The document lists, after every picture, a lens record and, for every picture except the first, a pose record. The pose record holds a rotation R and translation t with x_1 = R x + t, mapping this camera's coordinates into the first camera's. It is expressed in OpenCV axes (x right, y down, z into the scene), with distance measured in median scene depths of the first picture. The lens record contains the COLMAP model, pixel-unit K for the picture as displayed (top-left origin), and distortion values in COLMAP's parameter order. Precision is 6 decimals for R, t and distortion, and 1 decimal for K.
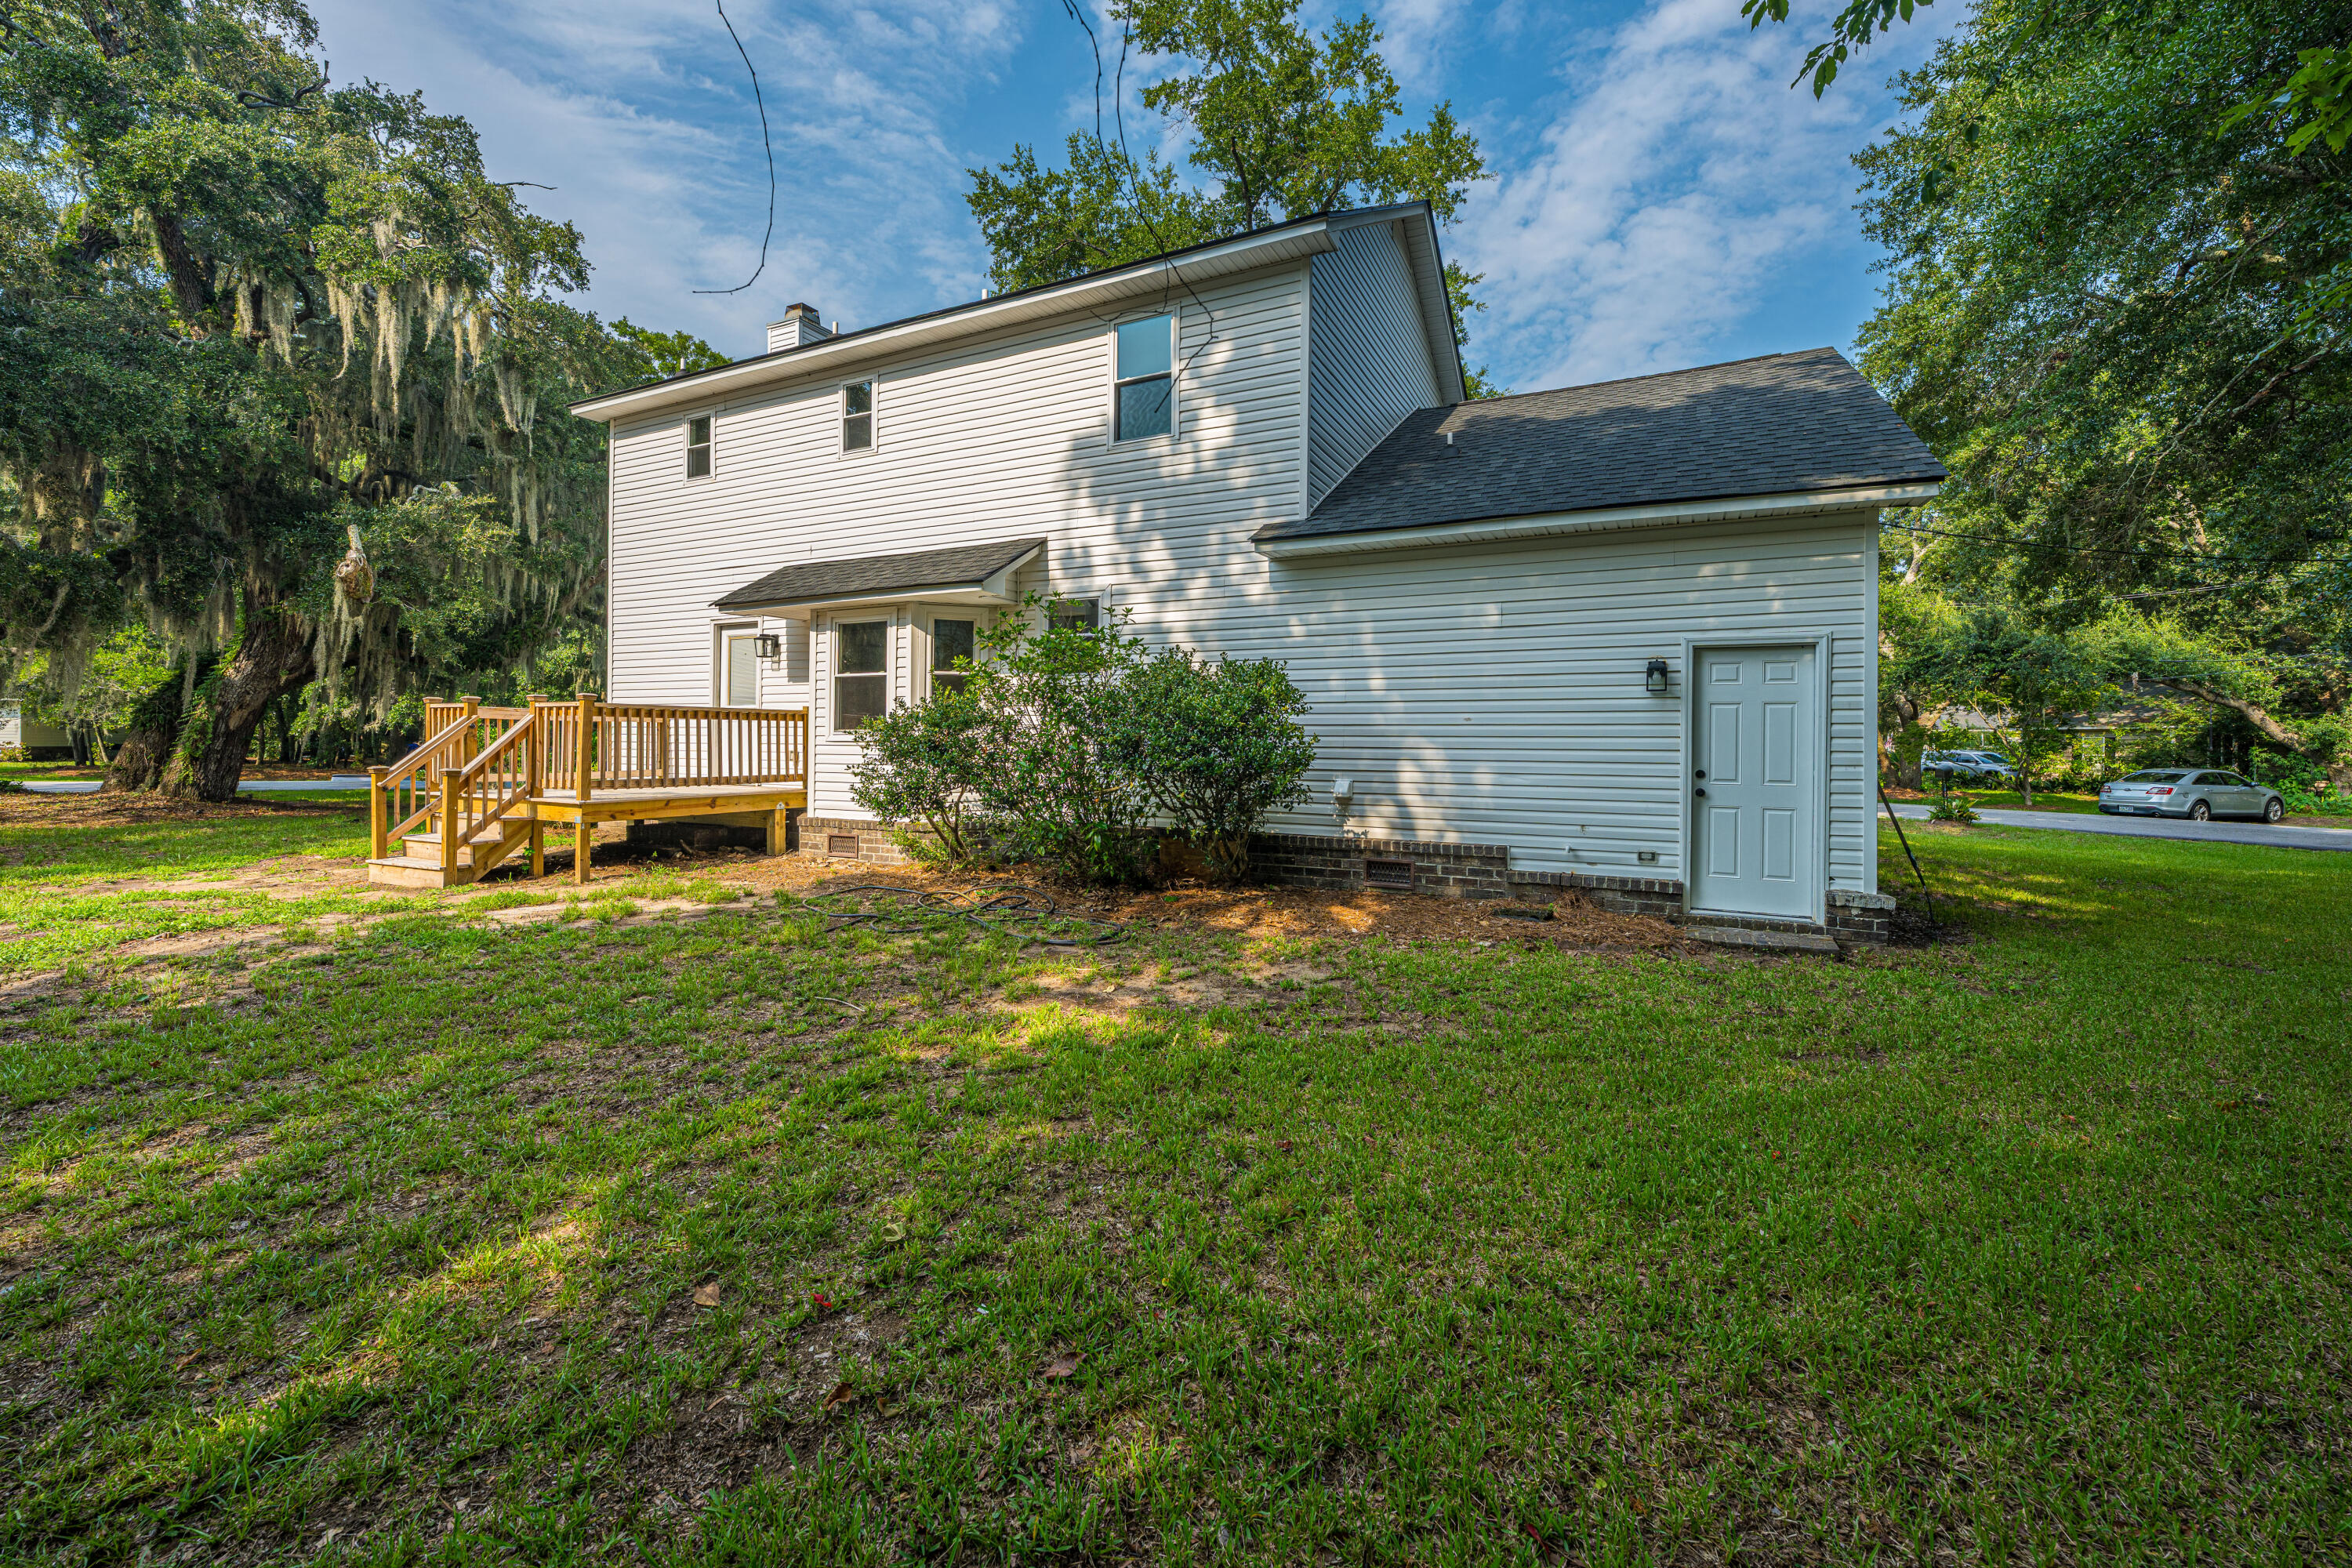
lens RADIAL K [[968.9, 0, 1180.0], [0, 968.9, 773.3], [0, 0, 1]] dist [-0.003286, -0.001304]
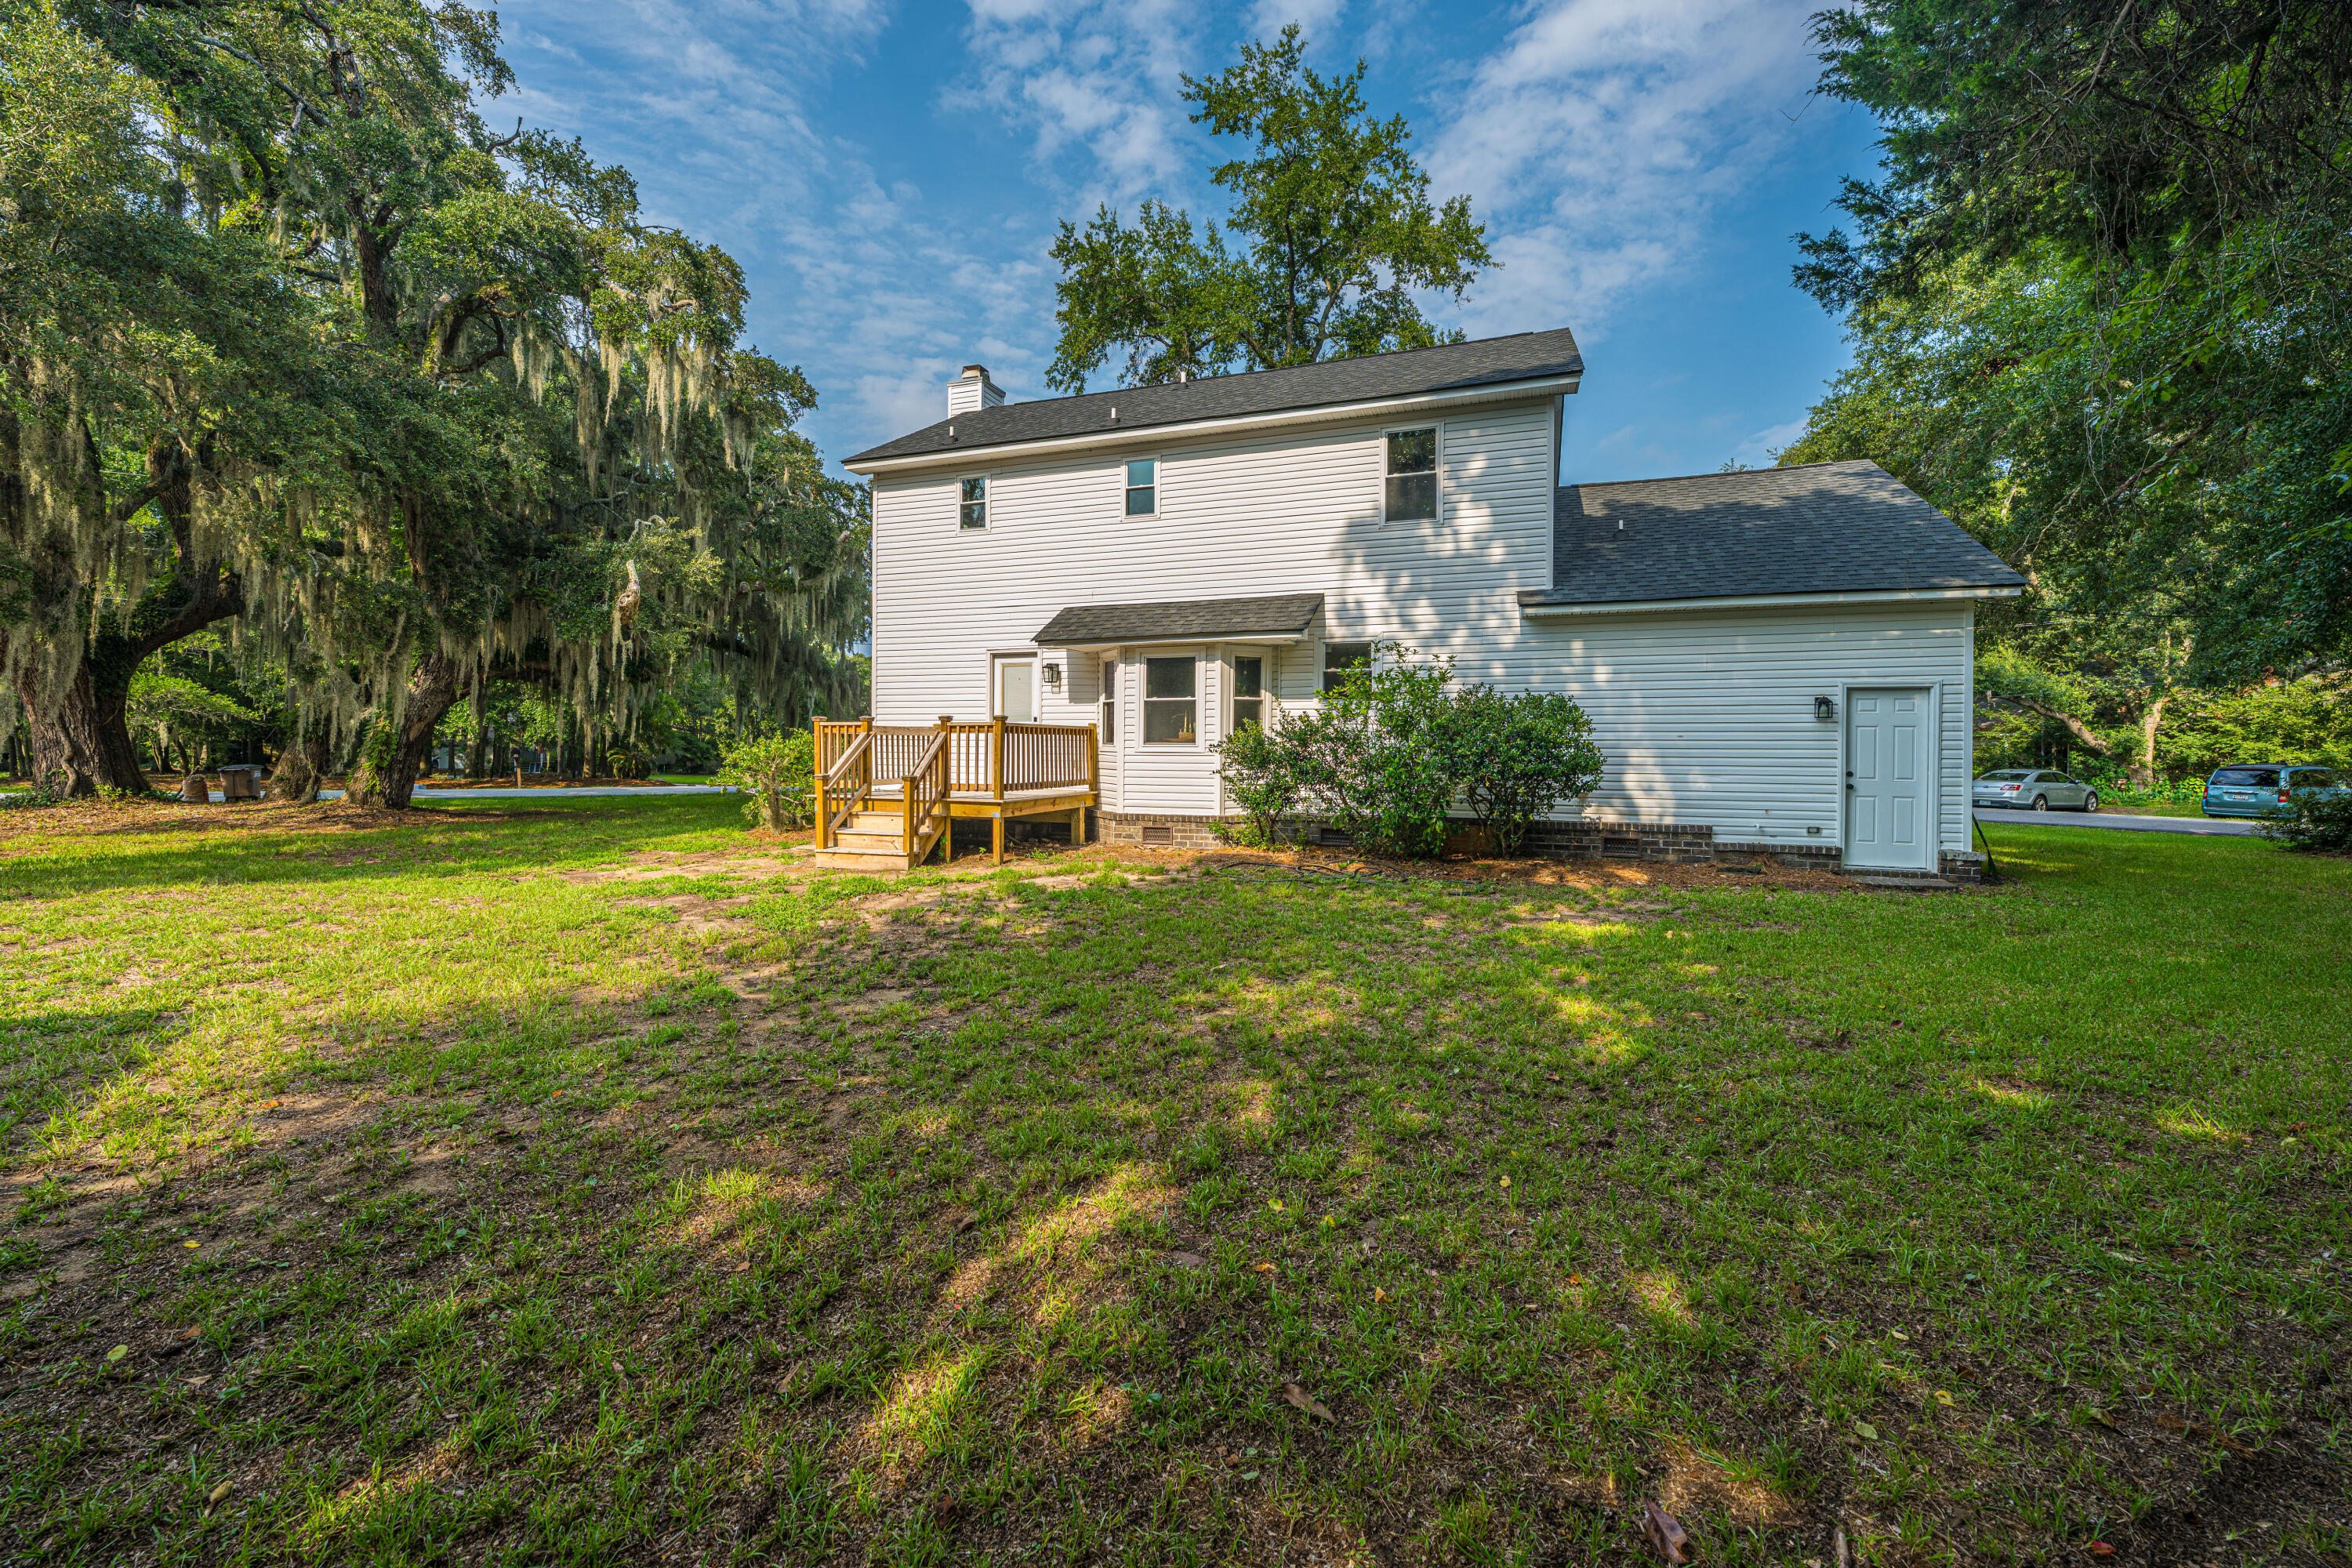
lens RADIAL K [[968.9, 0, 1172.0], [0, 968.9, 784.8], [0, 0, 1]] dist [-0.003286, -0.001304]
pose [[0.993036, -0.006625, 0.117625, -0.498187], [0.005876, 0.999960, 0.006707, 0.000868], [-0.117665, -0.005969, 0.993035, -0.260118]]
